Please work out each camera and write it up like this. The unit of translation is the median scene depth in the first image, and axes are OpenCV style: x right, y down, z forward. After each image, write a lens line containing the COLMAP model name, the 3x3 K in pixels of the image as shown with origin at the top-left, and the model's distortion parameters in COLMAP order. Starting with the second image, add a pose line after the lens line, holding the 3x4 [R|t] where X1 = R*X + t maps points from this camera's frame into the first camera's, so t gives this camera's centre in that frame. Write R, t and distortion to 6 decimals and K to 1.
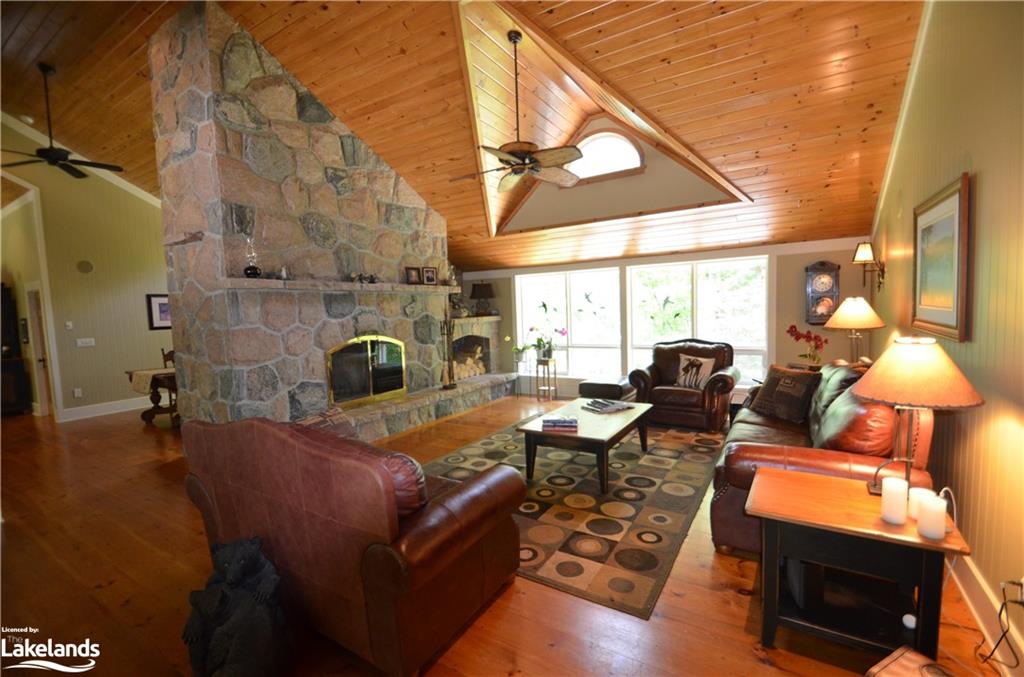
lens RADIAL K [[446.8, 0, 514.4], [0, 446.8, 337.7], [0, 0, 1]] dist [-0.005769, -0.002788]
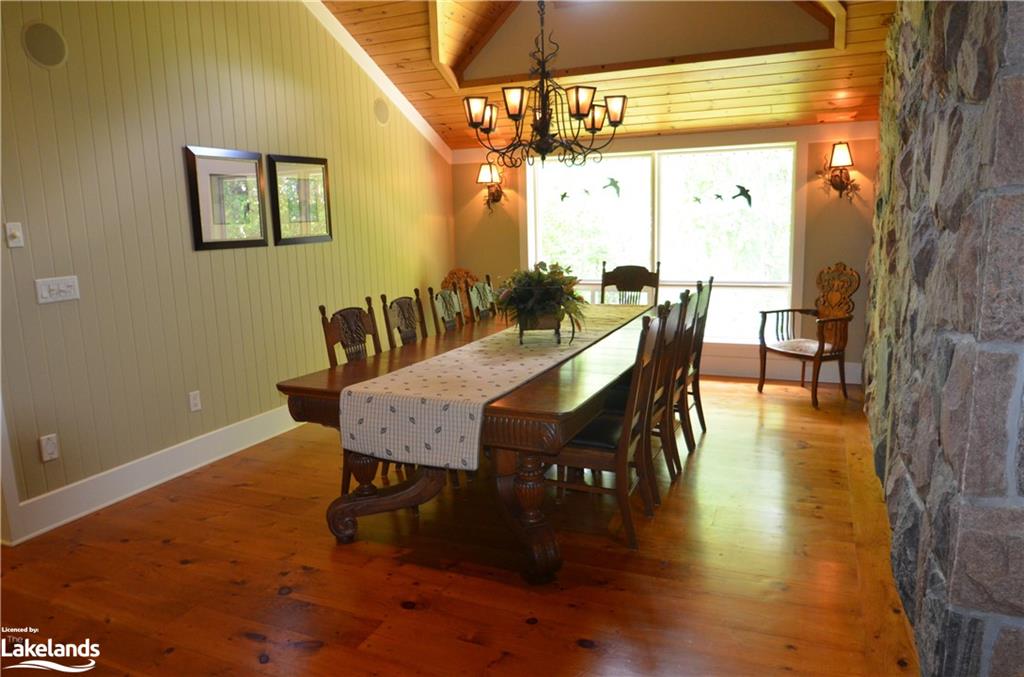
lens RADIAL K [[698.9, 0, 510.8], [0, 698.9, 335.1], [0, 0, 1]] dist [-0.029369, -0.001621]
pose [[0.989135, -0.015542, 0.146185, -0.211265], [0.001489, 0.995404, 0.095756, -0.000977], [-0.147002, -0.094498, 0.984612, 0.136489]]
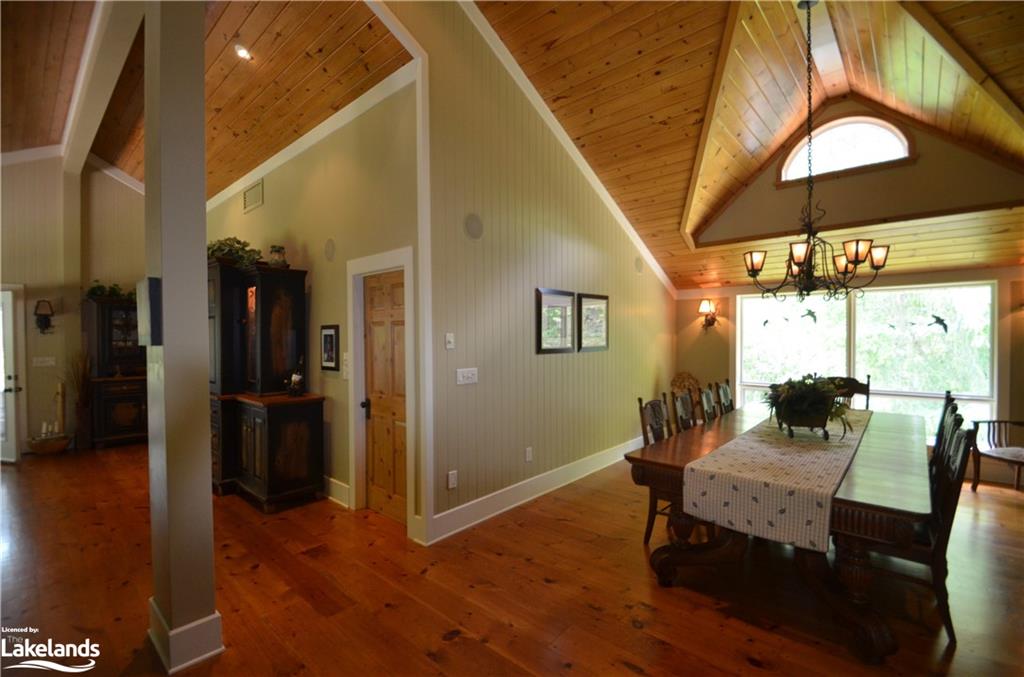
lens RADIAL K [[446.8, 0, 512.6], [0, 446.8, 338.3], [0, 0, 1]] dist [-0.005769, -0.002788]
pose [[0.985771, 0.032261, -0.164969, -0.245288], [-0.041741, 0.997651, -0.054323, -0.001847], [0.162829, 0.060436, 0.984802, 0.151071]]
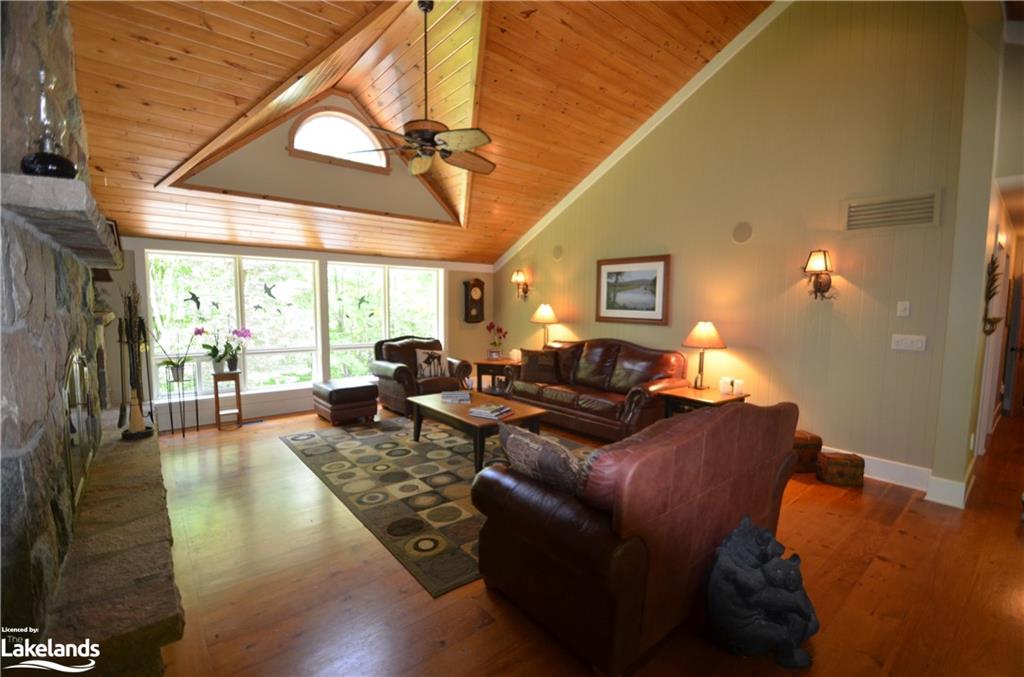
lens RADIAL K [[446.8, 0, 515.1], [0, 446.8, 342.0], [0, 0, 1]] dist [-0.005769, -0.002788]
pose [[0.307970, -0.047356, 0.950217, -0.635743], [0.041176, 0.998488, 0.036417, -0.011848], [-0.950505, 0.027911, 0.309455, 0.428781]]
